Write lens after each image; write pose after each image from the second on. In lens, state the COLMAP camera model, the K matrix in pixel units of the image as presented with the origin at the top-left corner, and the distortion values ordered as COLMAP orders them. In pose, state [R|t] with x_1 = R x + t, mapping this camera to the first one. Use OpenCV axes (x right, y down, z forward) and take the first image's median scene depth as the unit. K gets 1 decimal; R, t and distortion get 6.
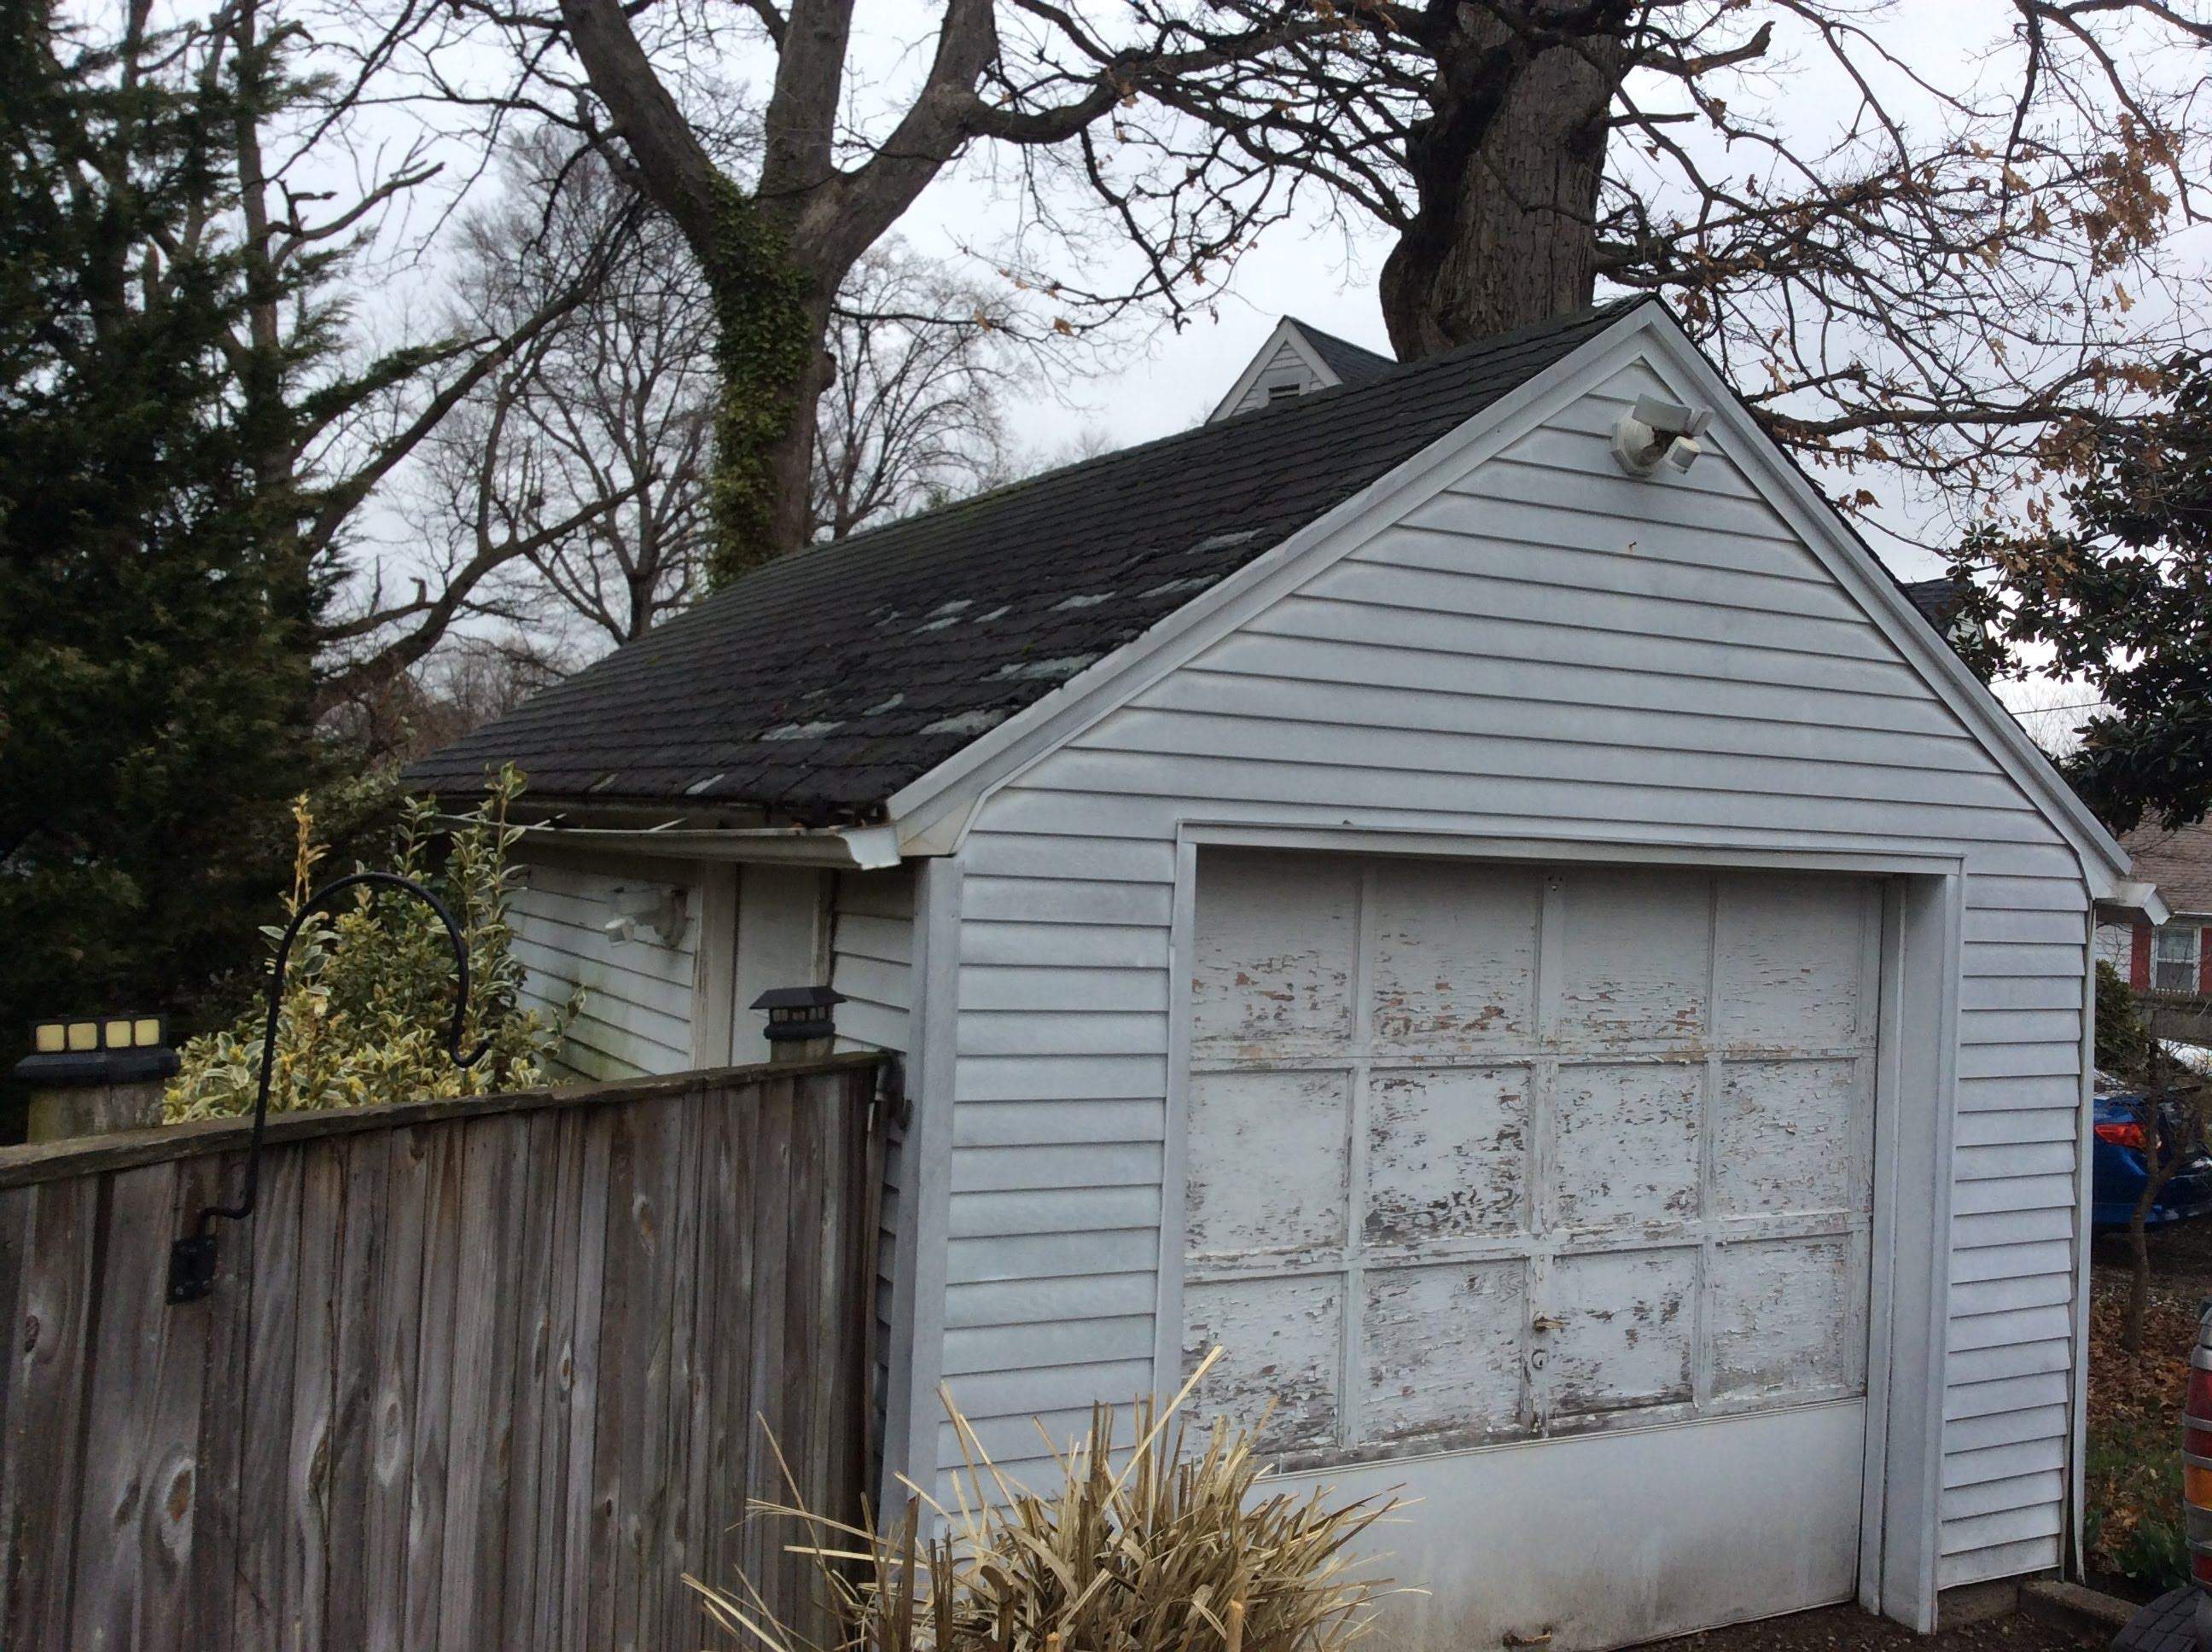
lens RADIAL K [[2016.8, 0, 1106.0], [0, 2016.8, 826.0], [0, 0, 1]] dist [0.113242, -0.263221]
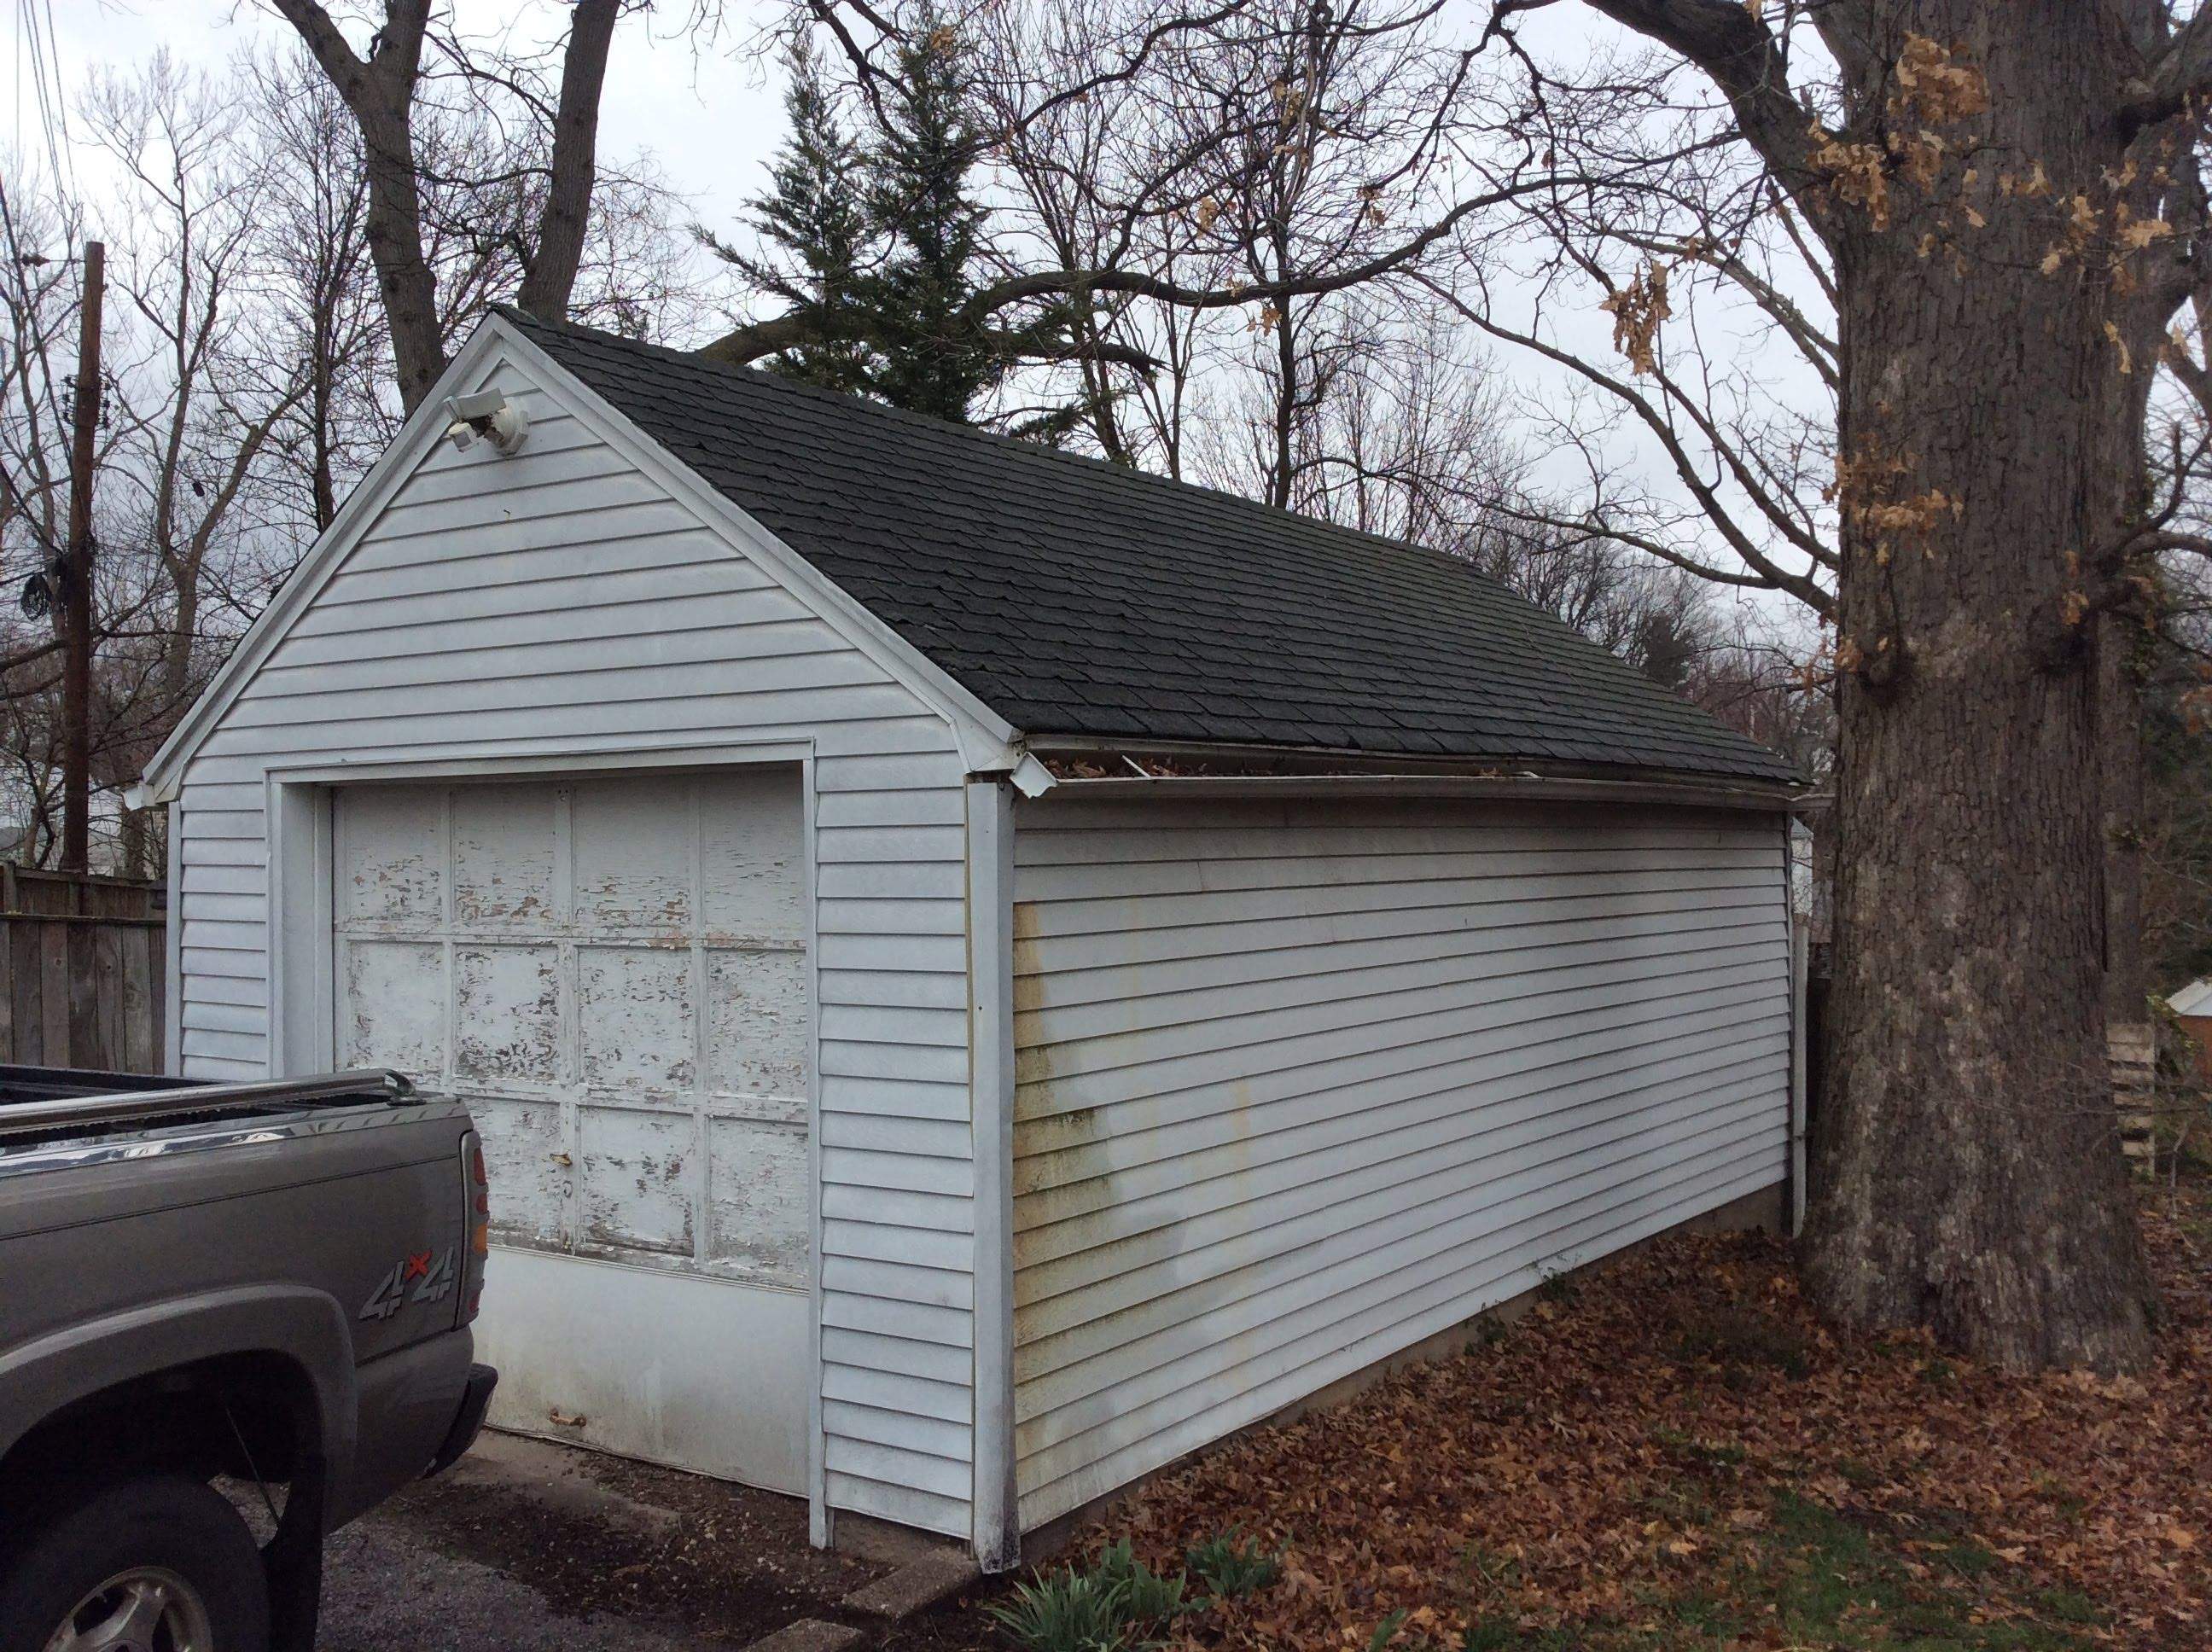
lens RADIAL K [[2016.8, 0, 1106.0], [0, 2016.8, 826.0], [0, 0, 1]] dist [0.113242, -0.263221]
pose [[0.456609, -0.055391, -0.887942, 1.445033], [0.034689, 0.998409, -0.044444, 0.111831], [0.888991, -0.010508, 0.457804, 0.734729]]
